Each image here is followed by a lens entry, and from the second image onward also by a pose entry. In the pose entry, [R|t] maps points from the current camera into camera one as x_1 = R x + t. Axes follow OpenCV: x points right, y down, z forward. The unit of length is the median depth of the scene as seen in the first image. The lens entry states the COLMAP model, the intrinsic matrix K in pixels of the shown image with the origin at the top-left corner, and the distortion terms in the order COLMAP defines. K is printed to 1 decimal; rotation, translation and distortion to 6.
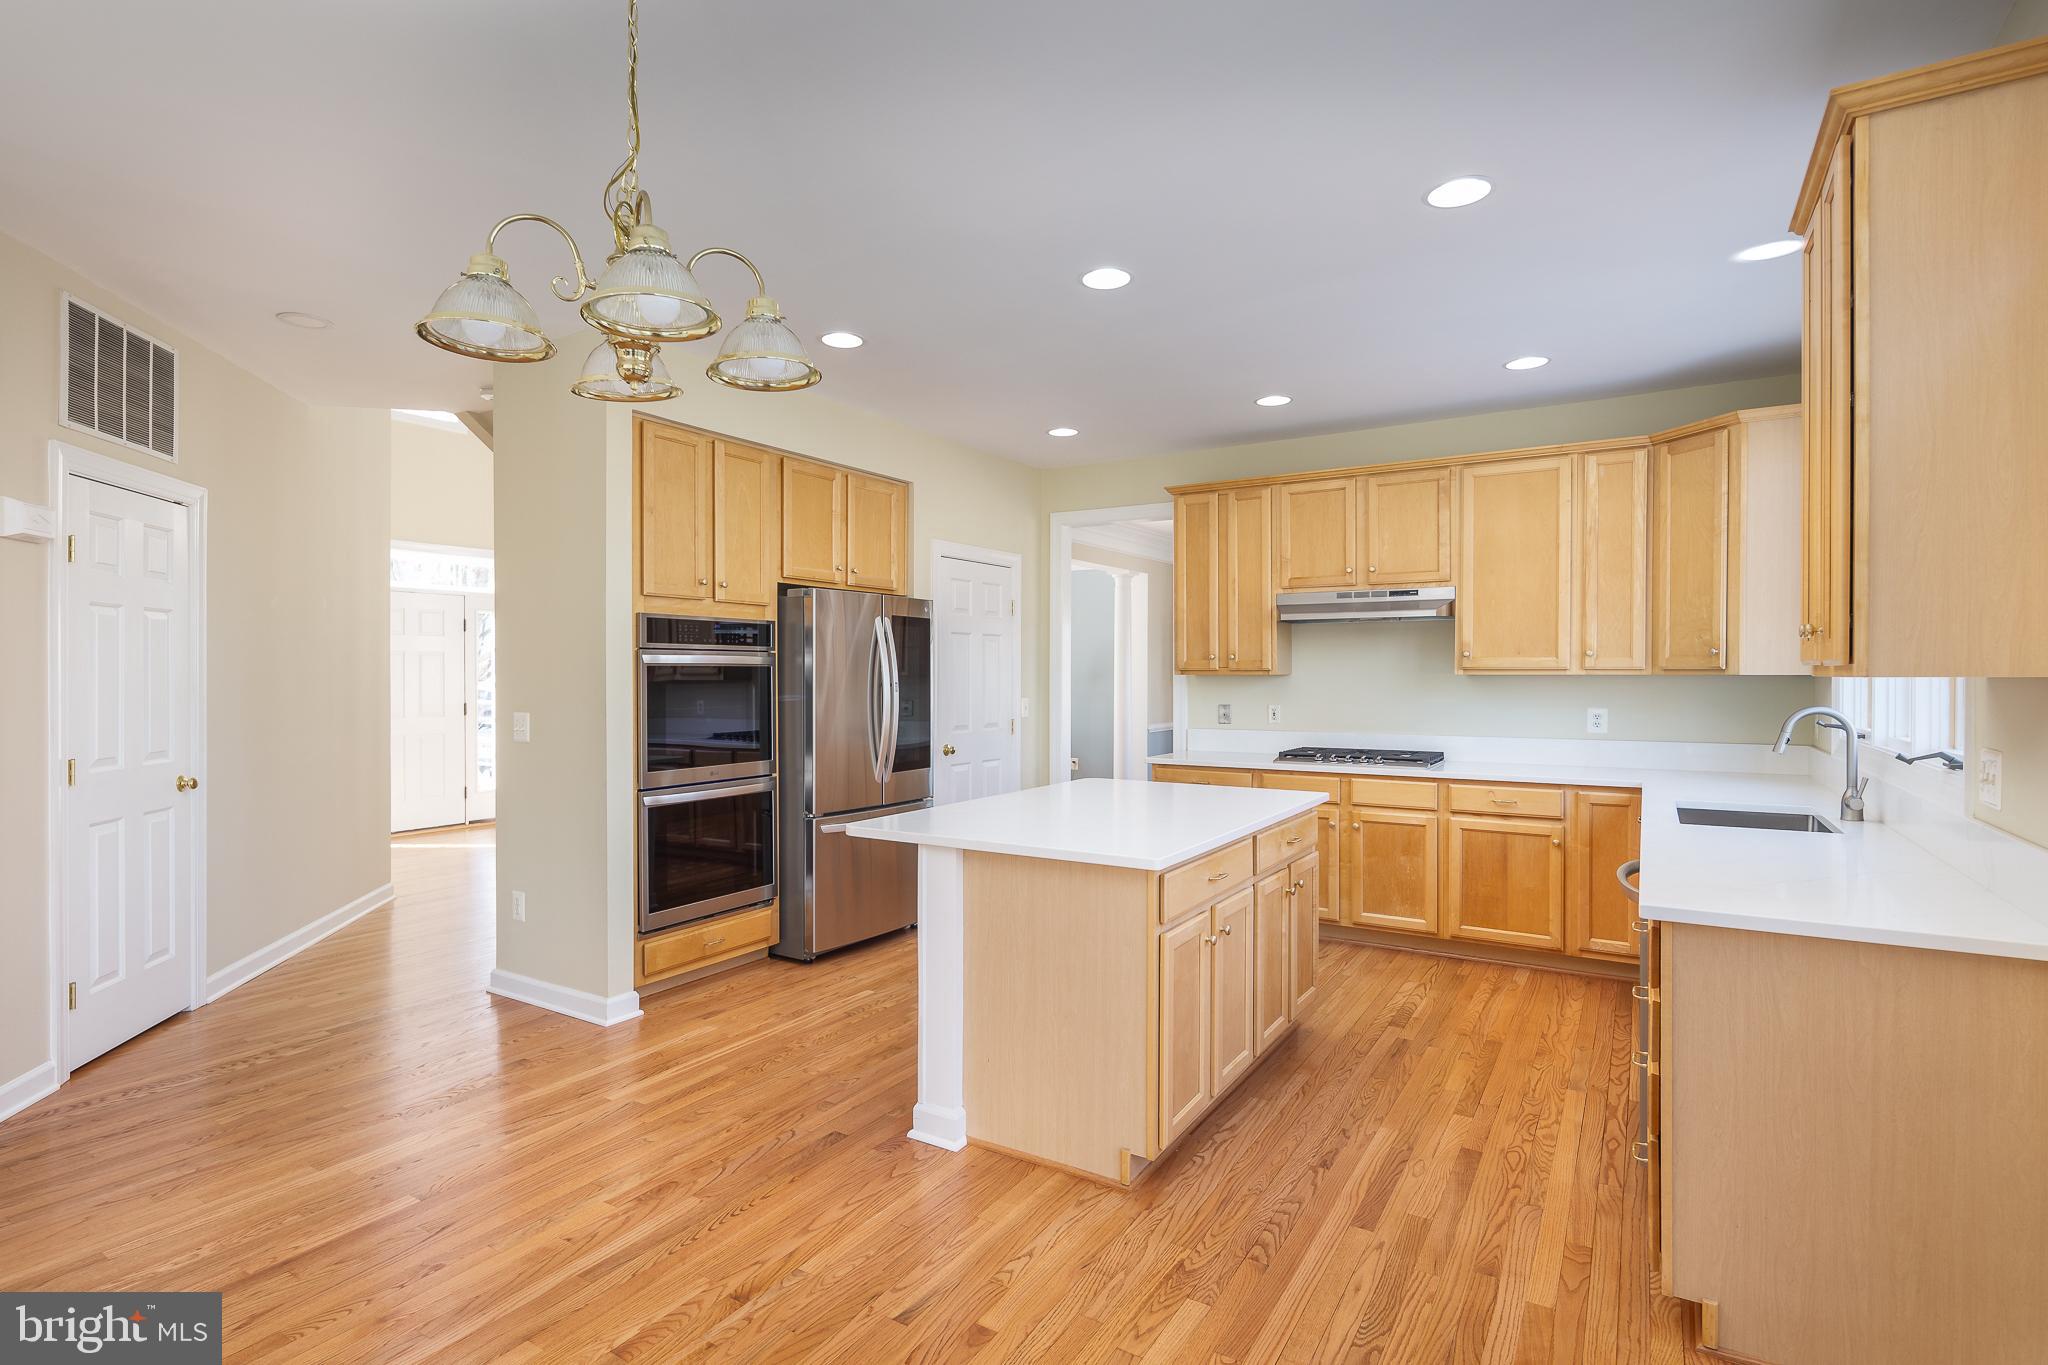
lens RADIAL K [[1000.2, 0, 1018.0], [0, 1000.2, 676.2], [0, 0, 1]] dist [0.003908, -0.002251]
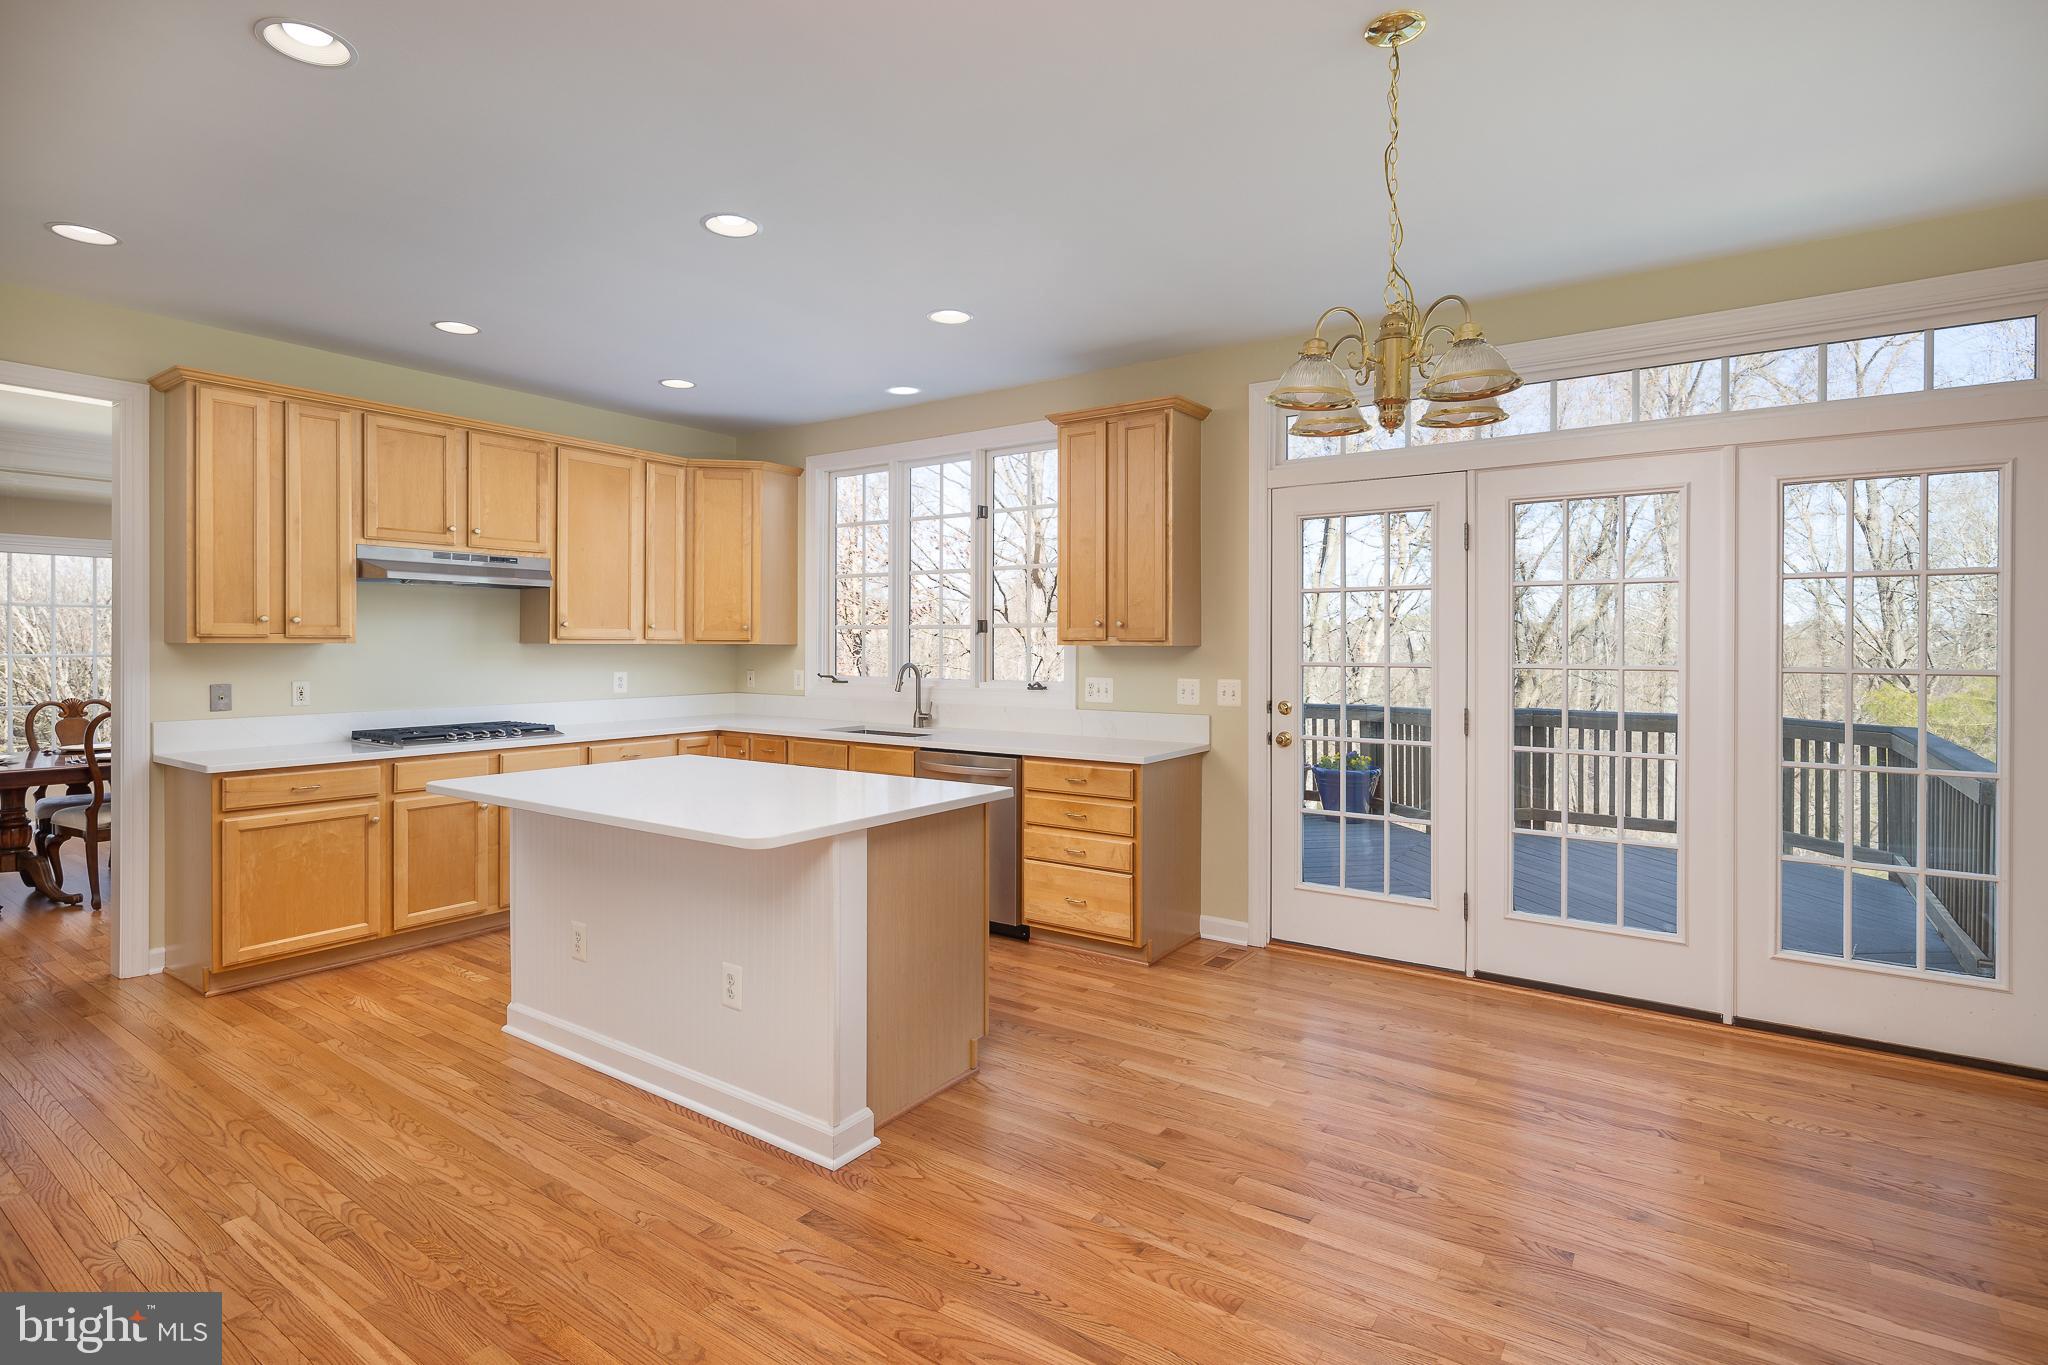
lens RADIAL K [[1000.2, 0, 995.7], [0, 1000.2, 644.3], [0, 0, 1]] dist [0.003908, -0.002251]
pose [[0.065252, 0.000435, 0.997869, -0.613273], [-0.000410, 1.000000, -0.000409, -0.000661], [-0.997869, -0.000383, 0.065252, 0.503092]]
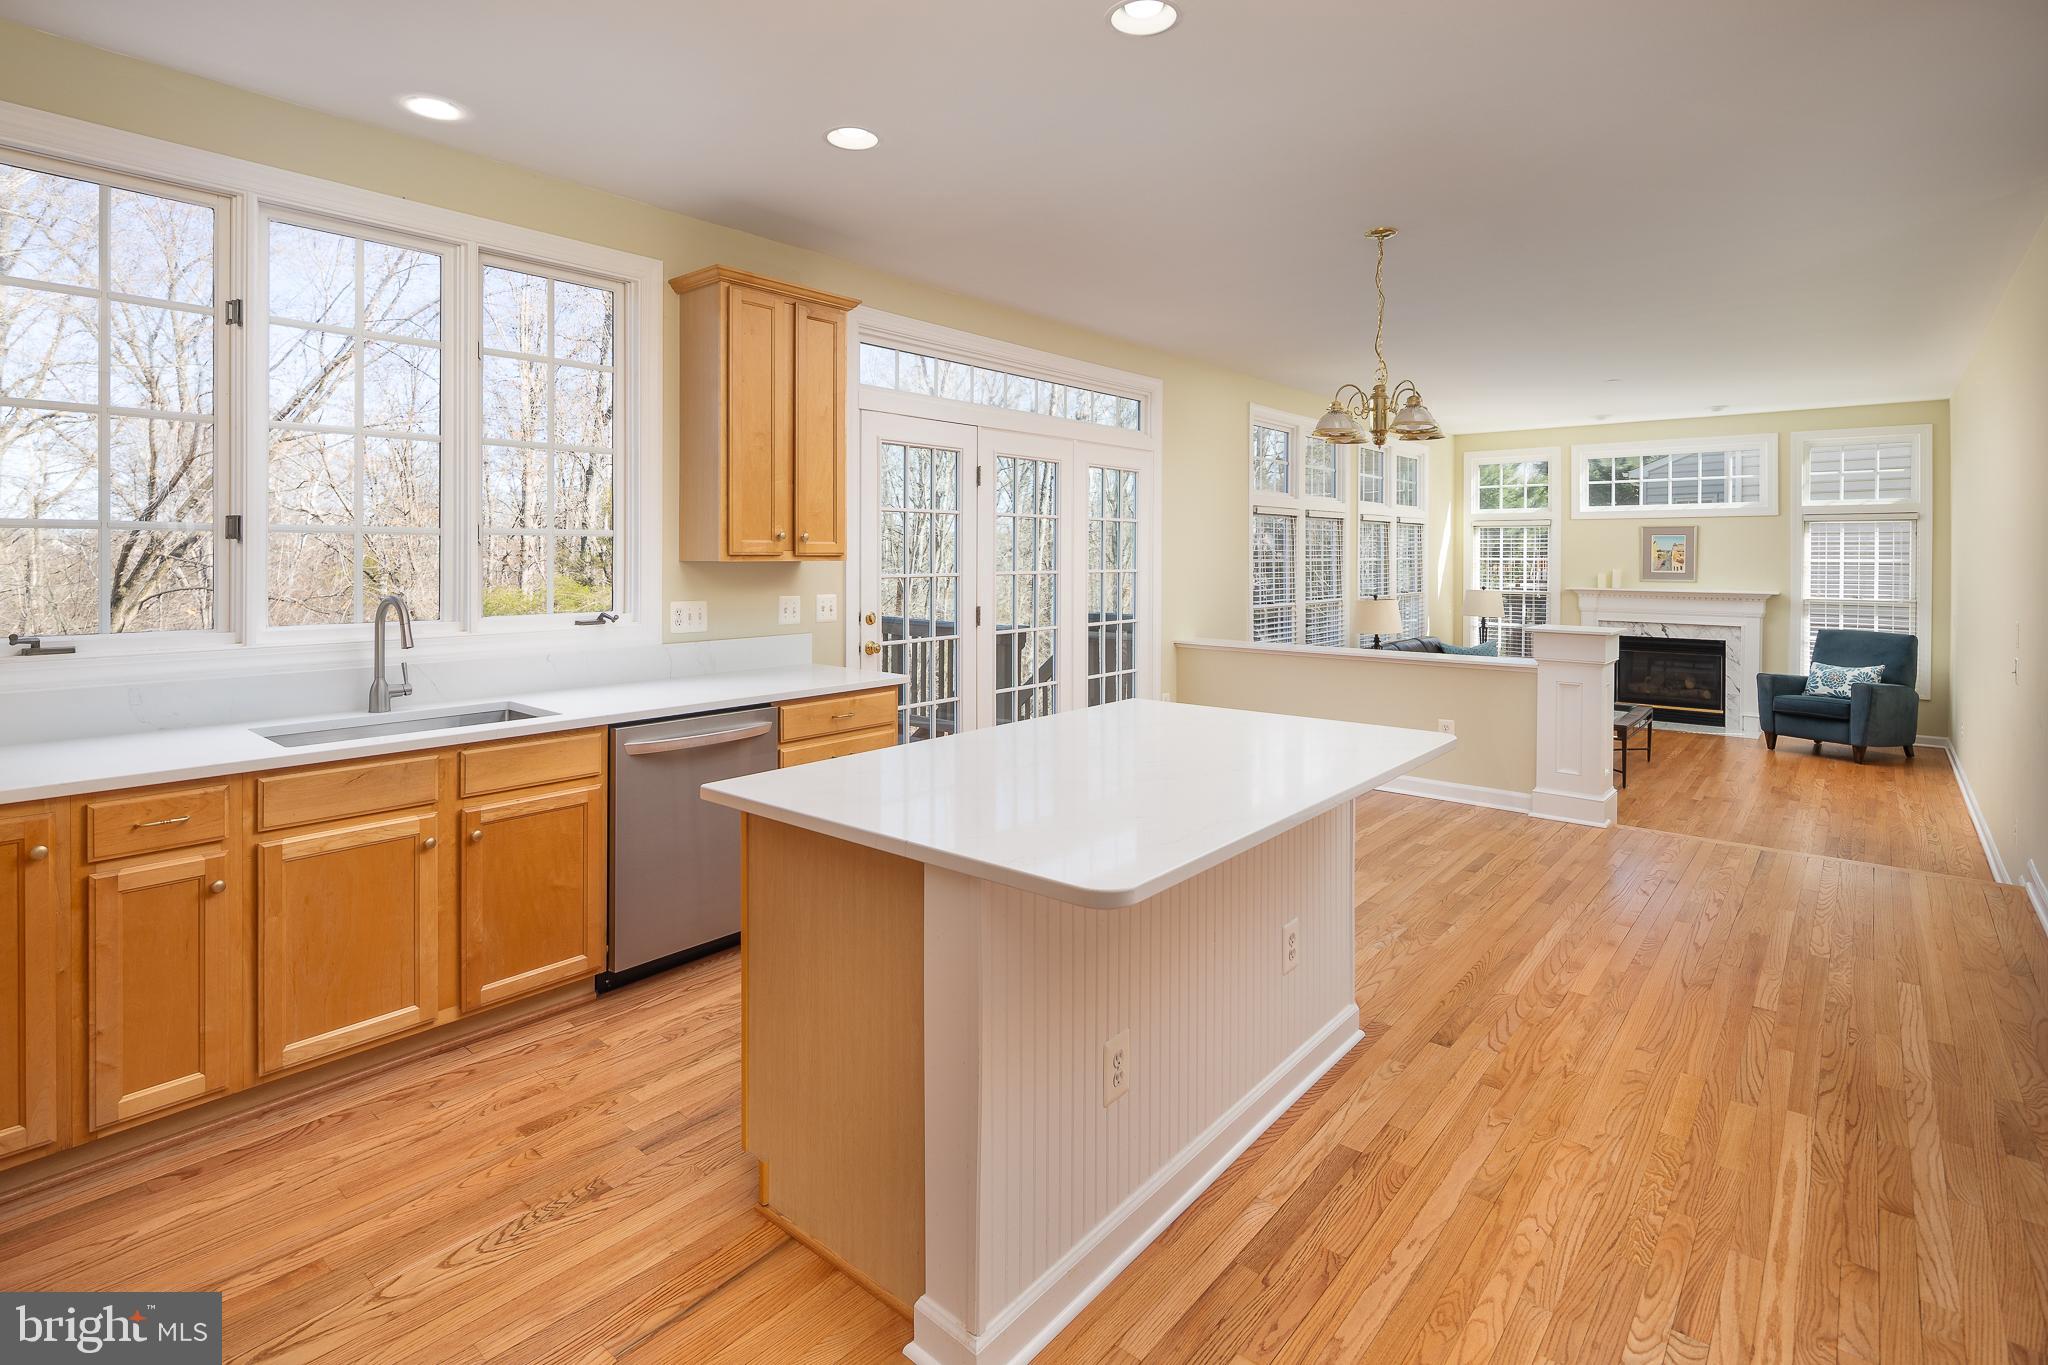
lens RADIAL K [[1000.2, 0, 1033.1], [0, 1000.2, 562.4], [0, 0, 1]] dist [0.003908, -0.002251]
pose [[-0.990858, -0.003567, 0.134859, 0.049279], [-0.002121, 0.999939, 0.010863, -0.008133], [-0.134890, 0.010478, -0.990805, 1.259908]]
